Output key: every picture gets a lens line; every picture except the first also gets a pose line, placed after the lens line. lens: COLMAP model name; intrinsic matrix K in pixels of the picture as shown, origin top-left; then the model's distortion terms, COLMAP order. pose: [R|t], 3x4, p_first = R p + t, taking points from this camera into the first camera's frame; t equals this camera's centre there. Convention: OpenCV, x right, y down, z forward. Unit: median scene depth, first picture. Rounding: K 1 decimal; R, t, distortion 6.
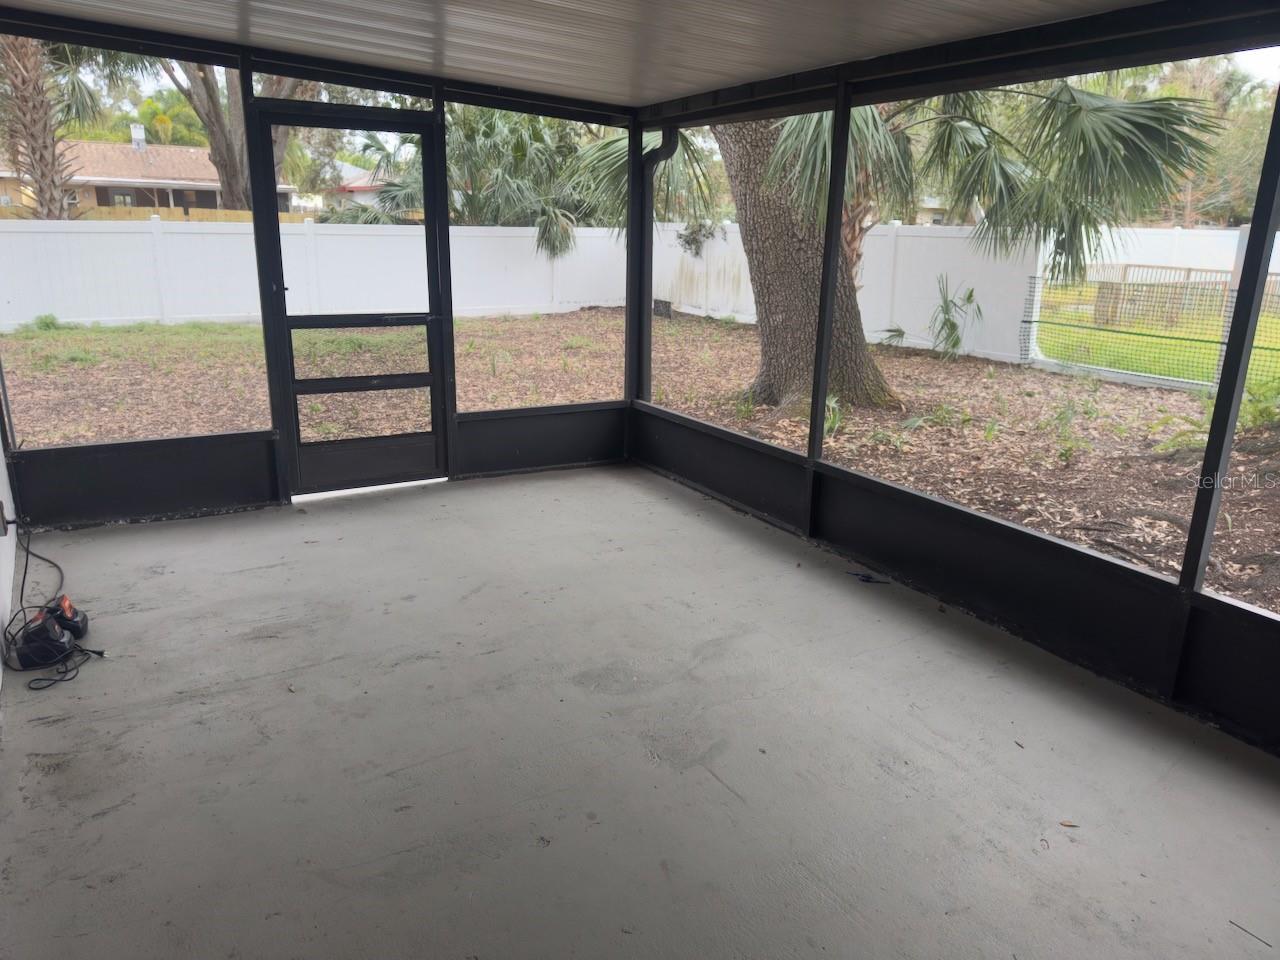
lens RADIAL K [[890.0, 0, 640.0], [0, 890.0, 480.0], [0, 0, 1]] dist [0.005626, 0.000976]
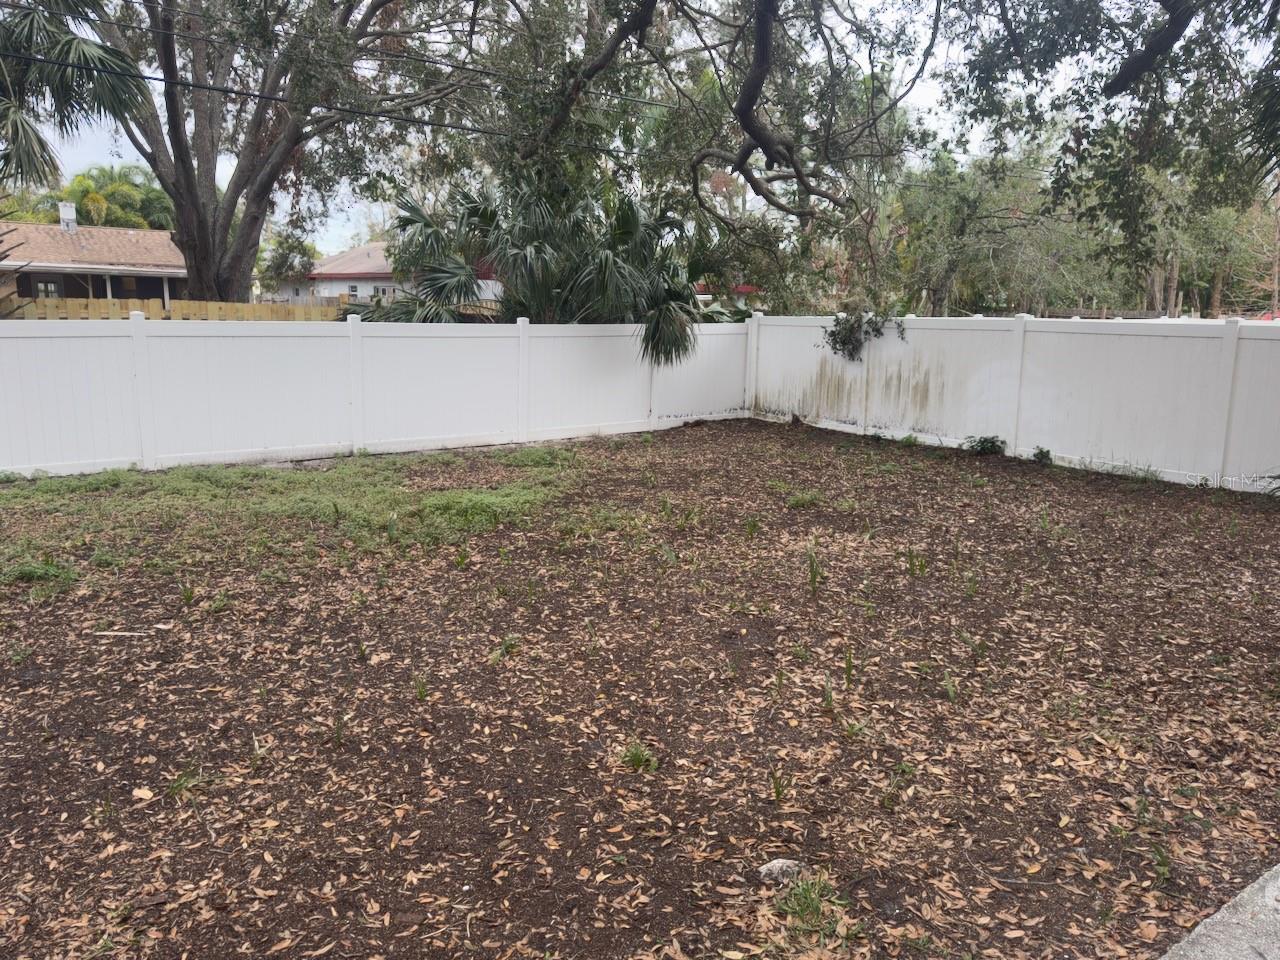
lens RADIAL K [[890.0, 0, 640.0], [0, 890.0, 480.0], [0, 0, 1]] dist [0.005626, 0.000976]
pose [[0.995781, -0.023689, 0.088654, -0.179931], [0.031547, 0.995593, -0.088312, -0.078645], [-0.086172, 0.090736, 0.992140, 0.240646]]
